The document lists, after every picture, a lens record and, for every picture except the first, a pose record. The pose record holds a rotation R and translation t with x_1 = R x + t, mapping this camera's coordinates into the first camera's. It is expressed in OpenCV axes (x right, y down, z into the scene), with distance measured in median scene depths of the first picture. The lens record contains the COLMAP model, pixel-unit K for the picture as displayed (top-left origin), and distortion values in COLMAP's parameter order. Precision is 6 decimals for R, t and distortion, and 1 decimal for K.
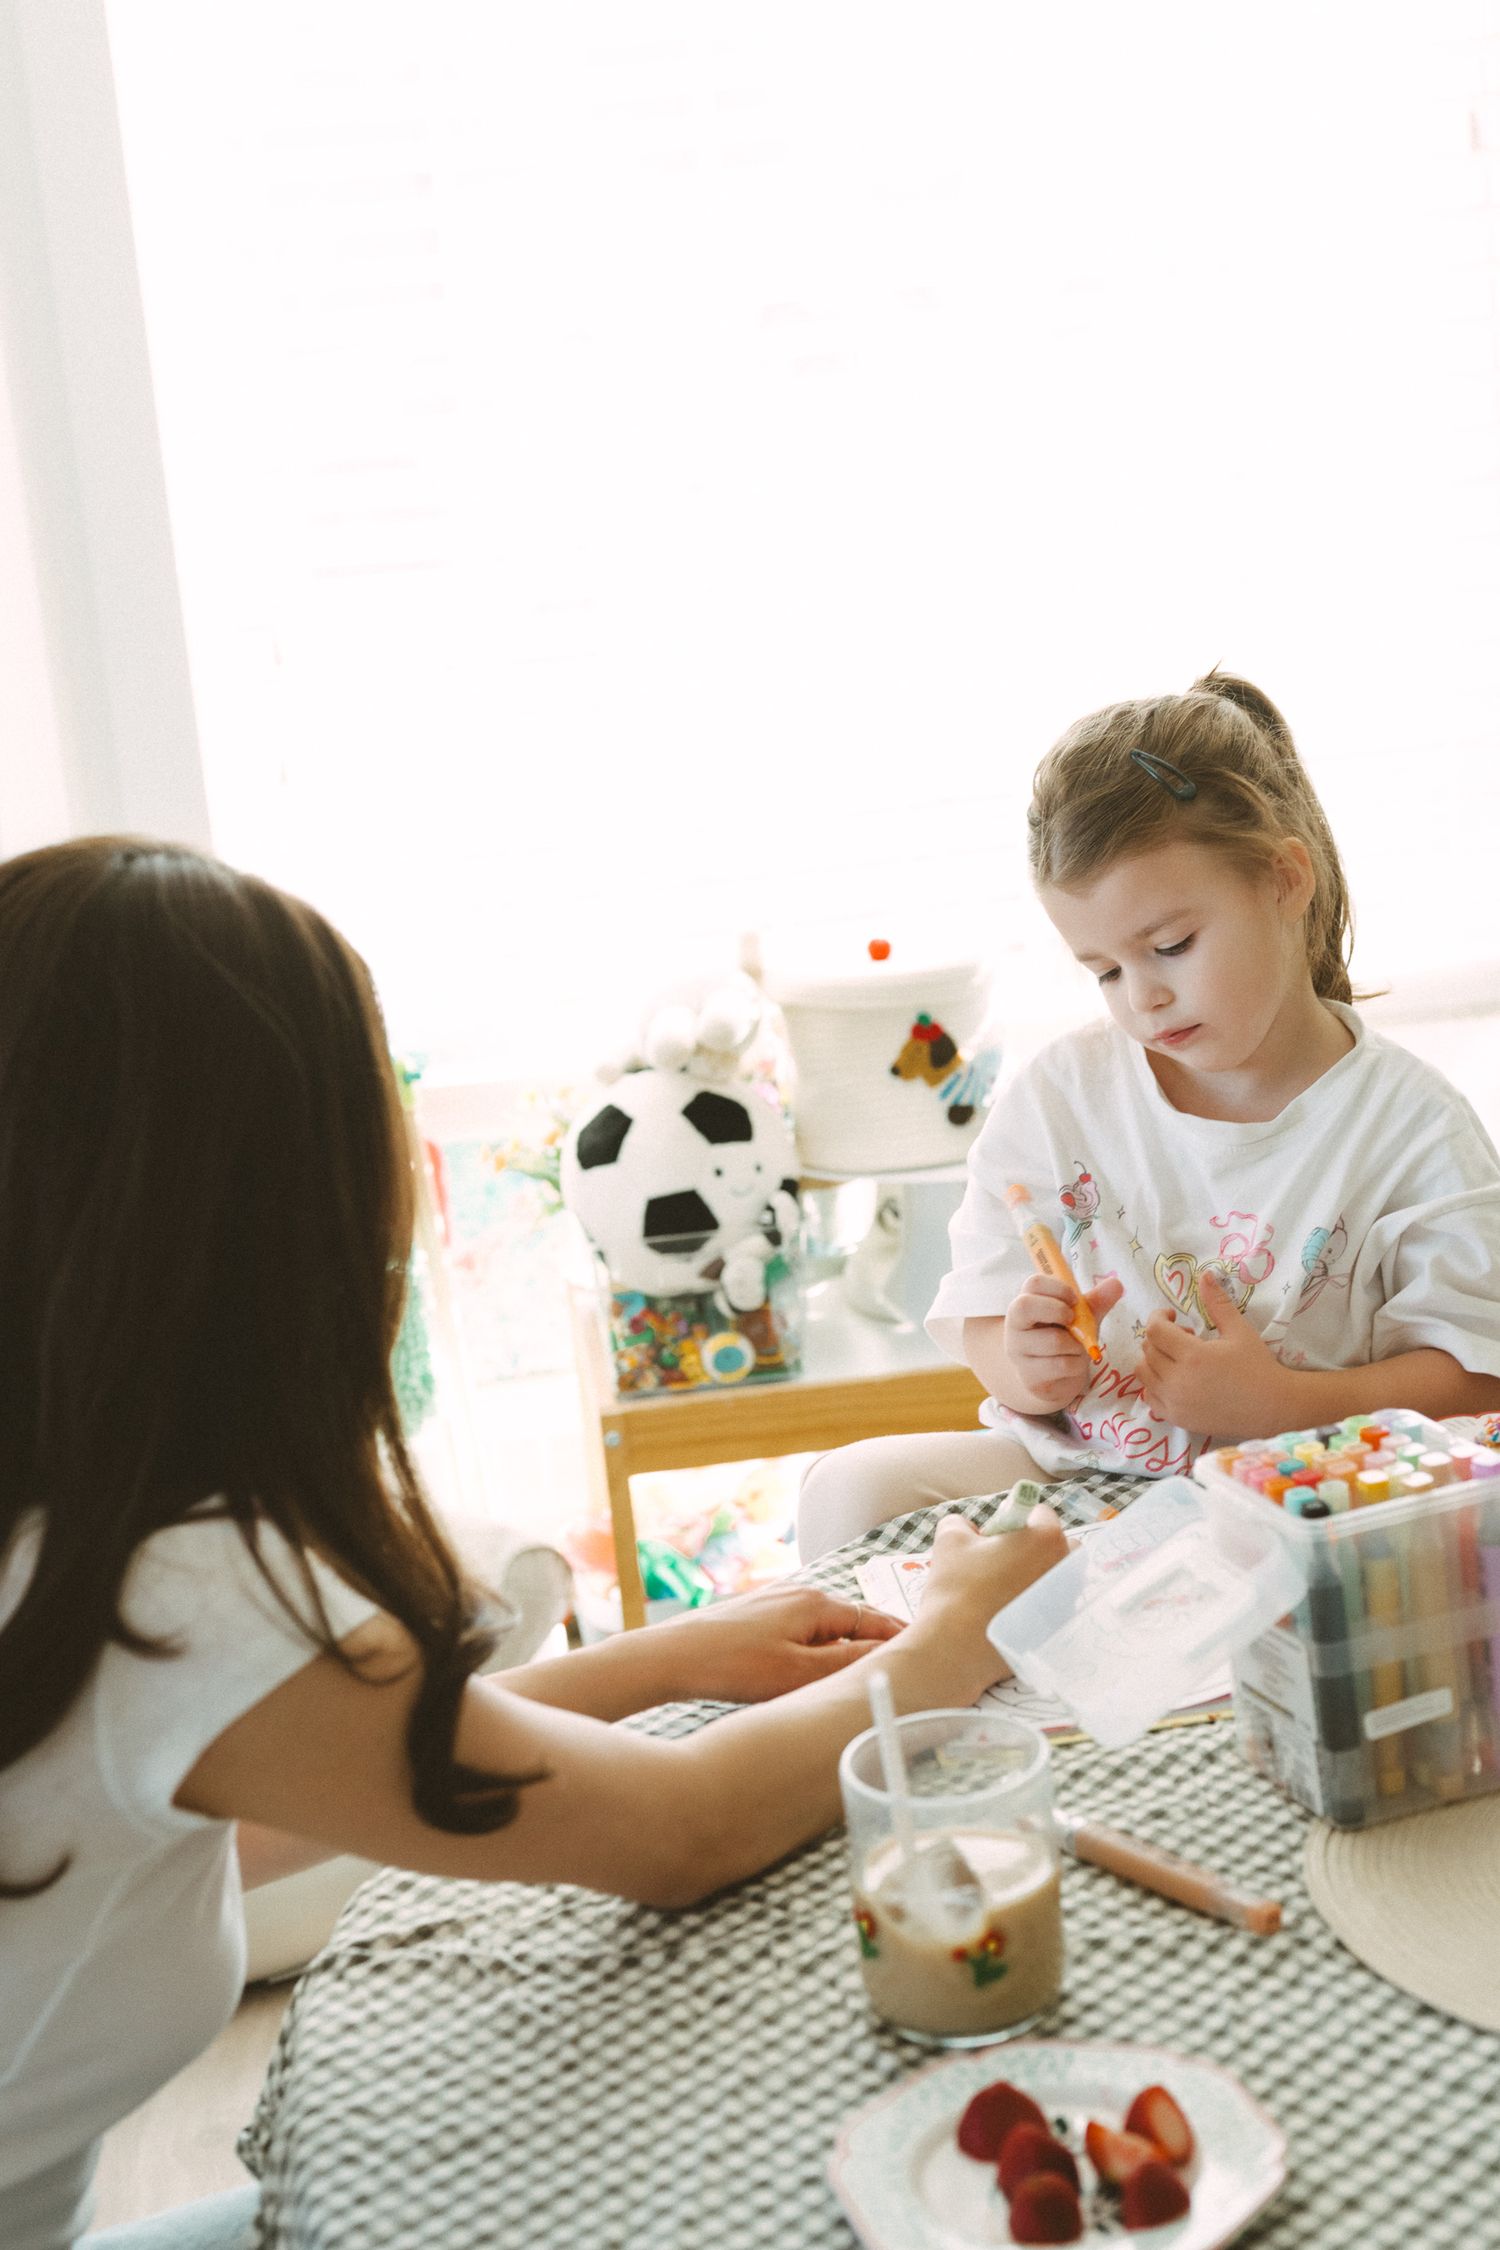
lens RADIAL K [[3241.7, 0, 813.4], [0, 3241.7, 1115.2], [0, 0, 1]] dist [0.030987, 0.045225]
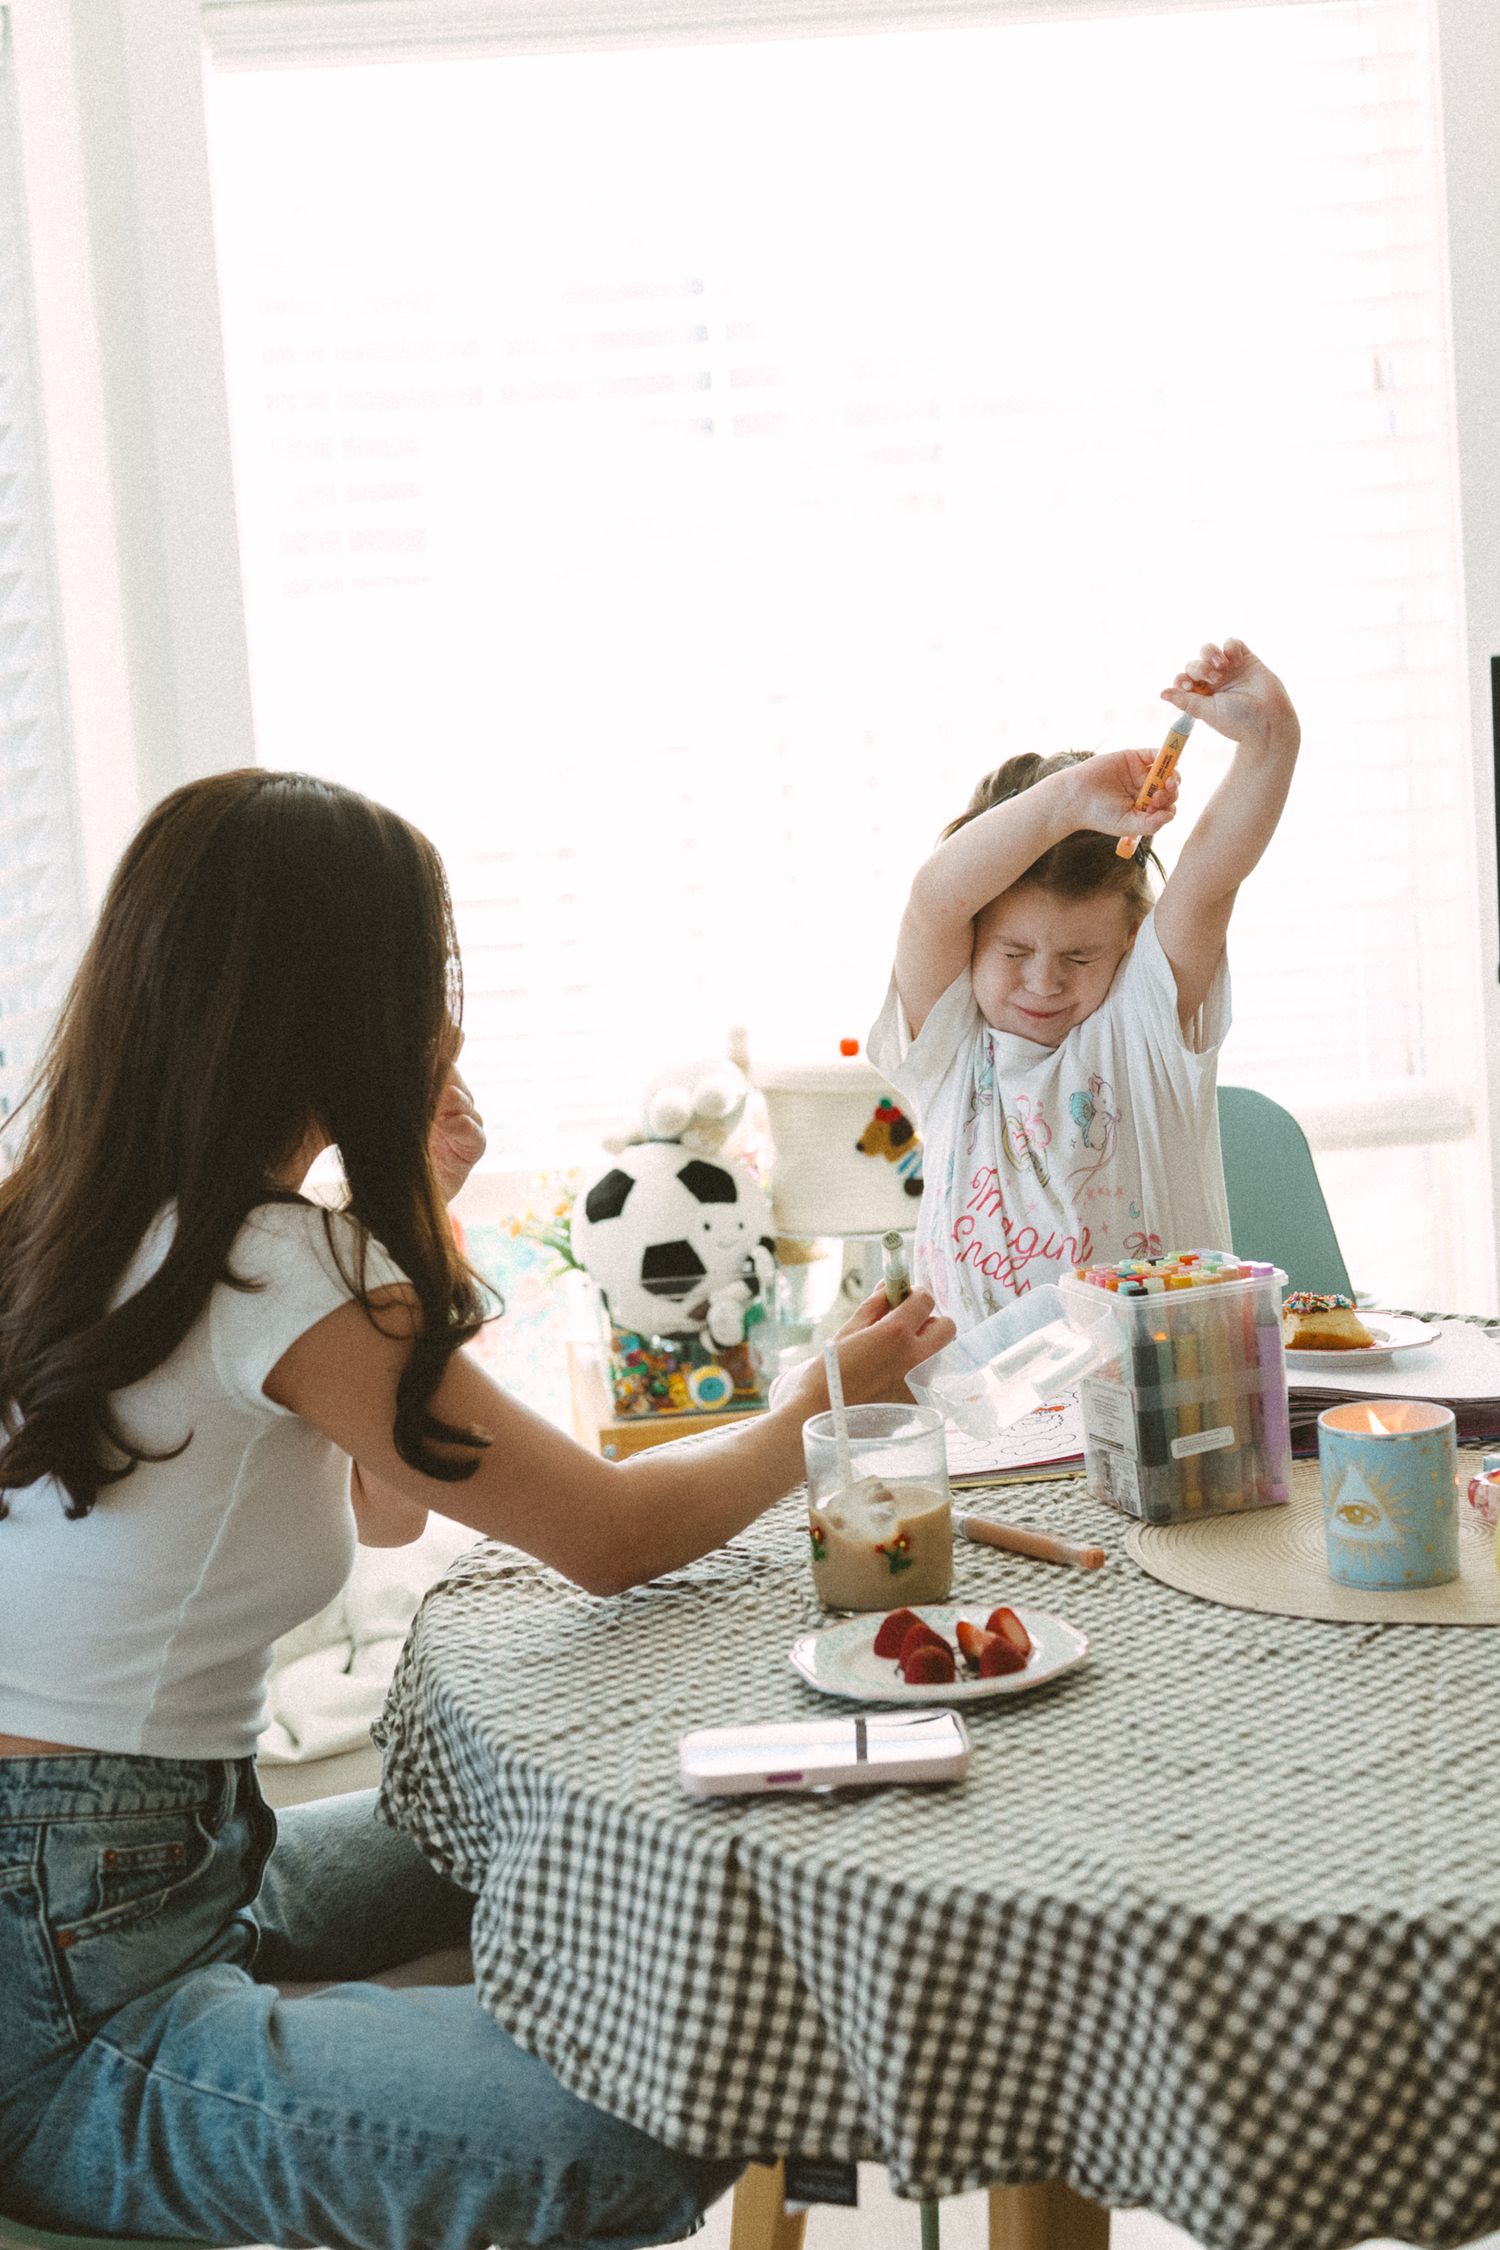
lens RADIAL K [[3322.9, 0, 750.0], [0, 3322.9, 1125.0], [0, 0, 1]] dist [0.018134, 0.076549]
pose [[0.999578, 0.026591, -0.011682, -0.001540], [-0.027366, 0.997020, -0.072131, 0.153074], [0.009729, 0.072420, 0.997327, -0.454149]]
